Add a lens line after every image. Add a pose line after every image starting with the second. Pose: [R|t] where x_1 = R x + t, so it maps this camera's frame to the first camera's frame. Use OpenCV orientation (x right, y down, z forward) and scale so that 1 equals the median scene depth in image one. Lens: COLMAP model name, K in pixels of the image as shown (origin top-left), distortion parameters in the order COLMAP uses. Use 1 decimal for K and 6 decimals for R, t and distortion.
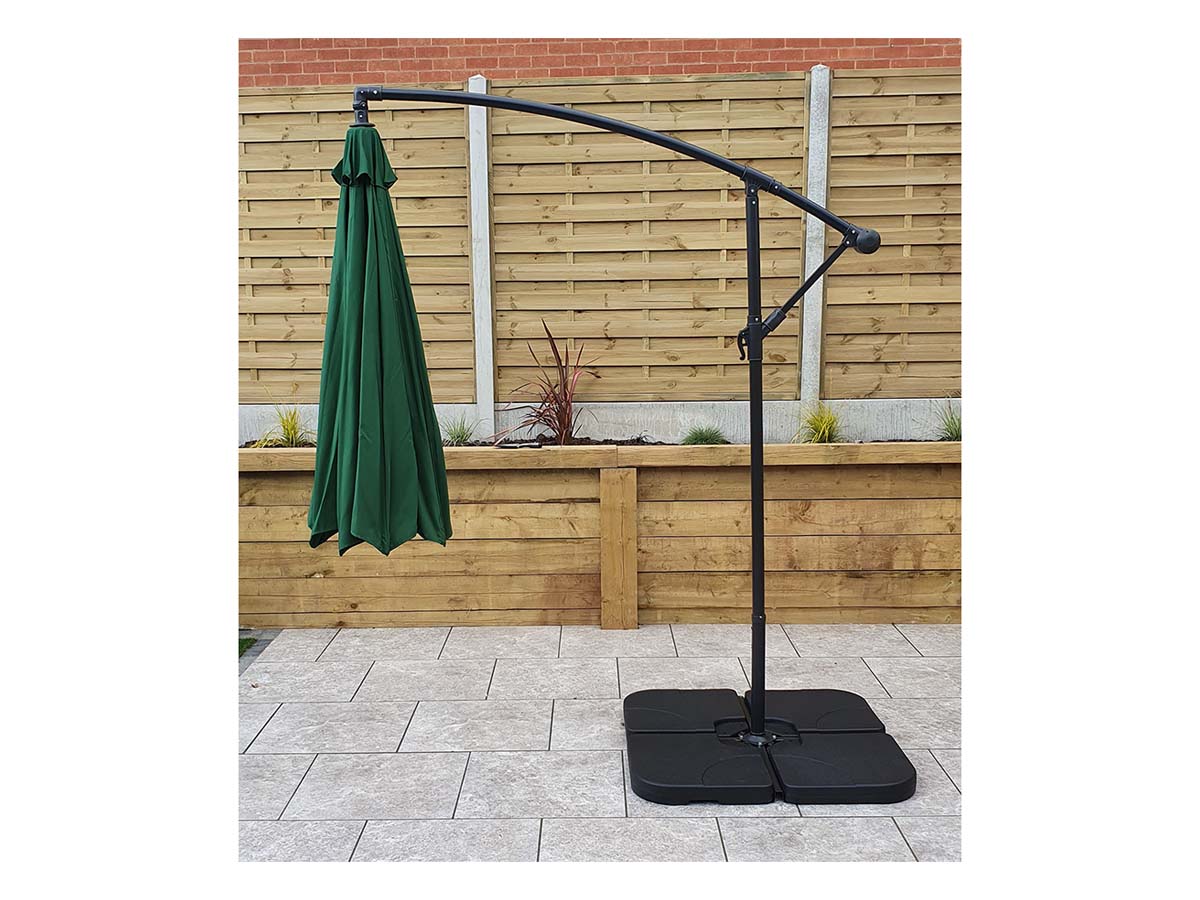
lens RADIAL K [[1231.2, 0, 583.7], [0, 1231.2, 508.6], [0, 0, 1]] dist [0.206170, -0.802970]
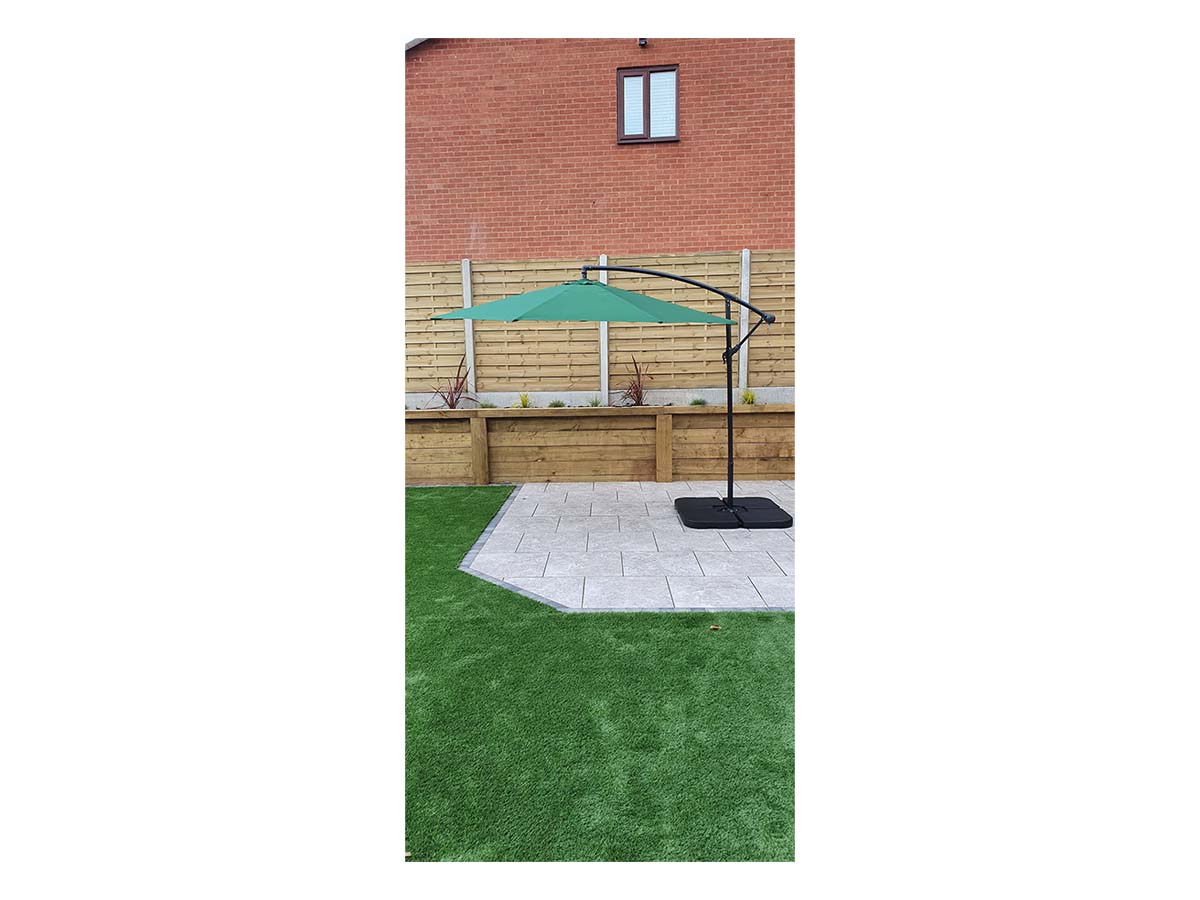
lens RADIAL K [[665.5, 0, 591.7], [0, 665.5, 448.5], [0, 0, 1]] dist [0.031205, -0.000144]
pose [[0.999893, -0.005050, -0.013706, -0.093595], [0.004590, 0.999433, -0.033345, 0.073347], [0.013866, 0.033278, 0.999350, -0.287691]]
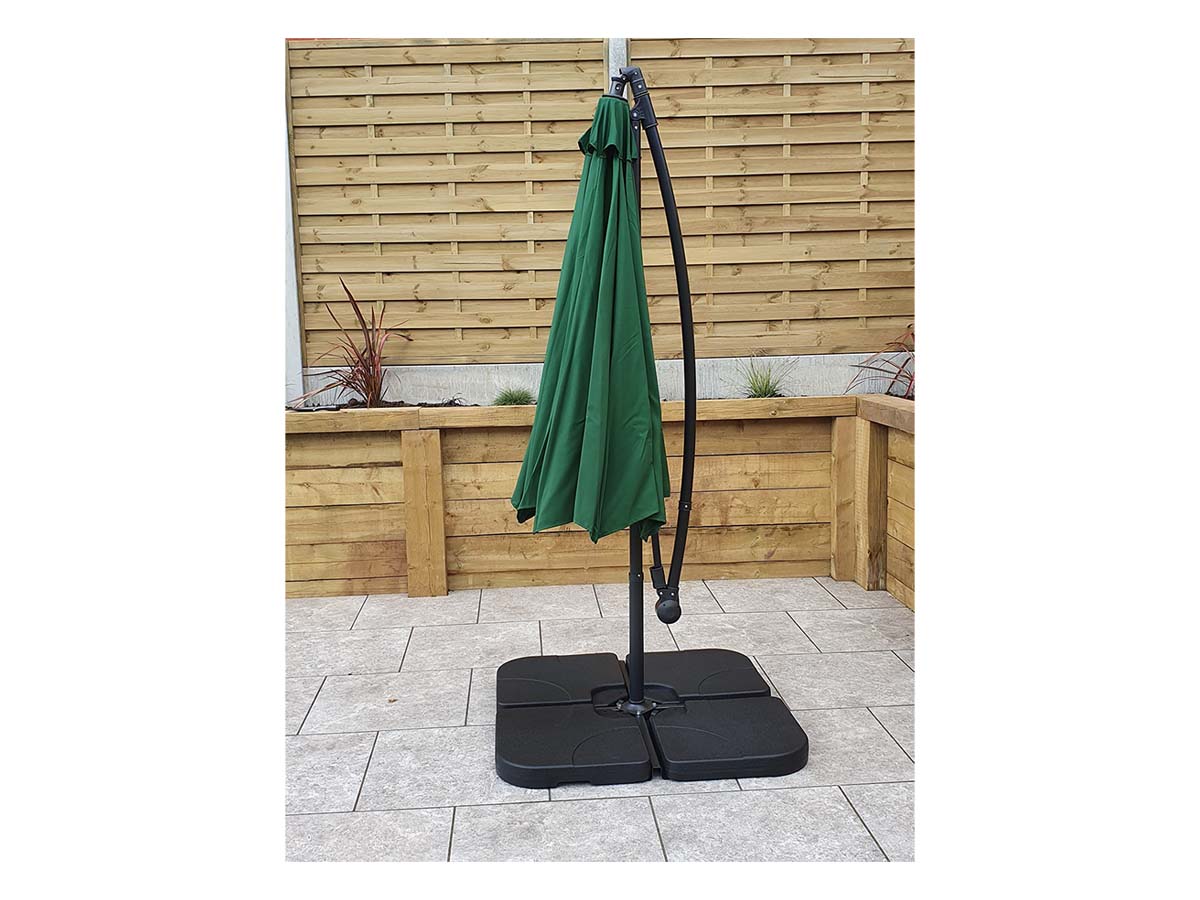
lens RADIAL K [[1089.3, 0, 600.0], [0, 1089.3, 448.2], [0, 0, 1]] dist [0.214047, -0.799406]
pose [[0.996719, -0.021743, 0.077958, 0.098737], [0.024220, 0.999227, -0.030963, 0.011308], [-0.077225, 0.032750, 0.996476, 0.123017]]
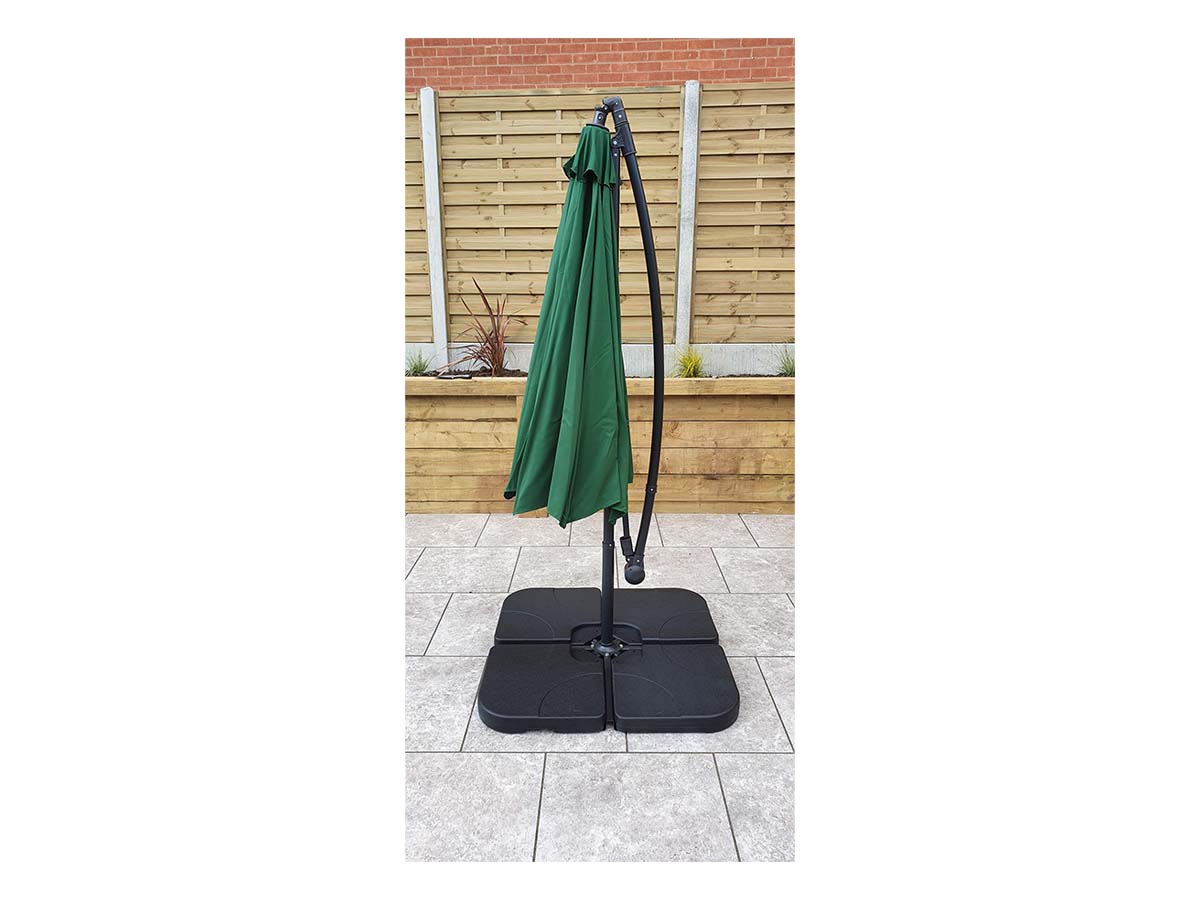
lens RADIAL K [[666.3, 0, 594.5], [0, 666.3, 438.2], [0, 0, 1]] dist [0.004319, -0.000276]
pose [[0.999948, 0.010111, 0.001195, 0.092186], [-0.010168, 0.997743, 0.066367, -0.034016], [-0.000521, -0.066376, 0.997795, 0.293731]]
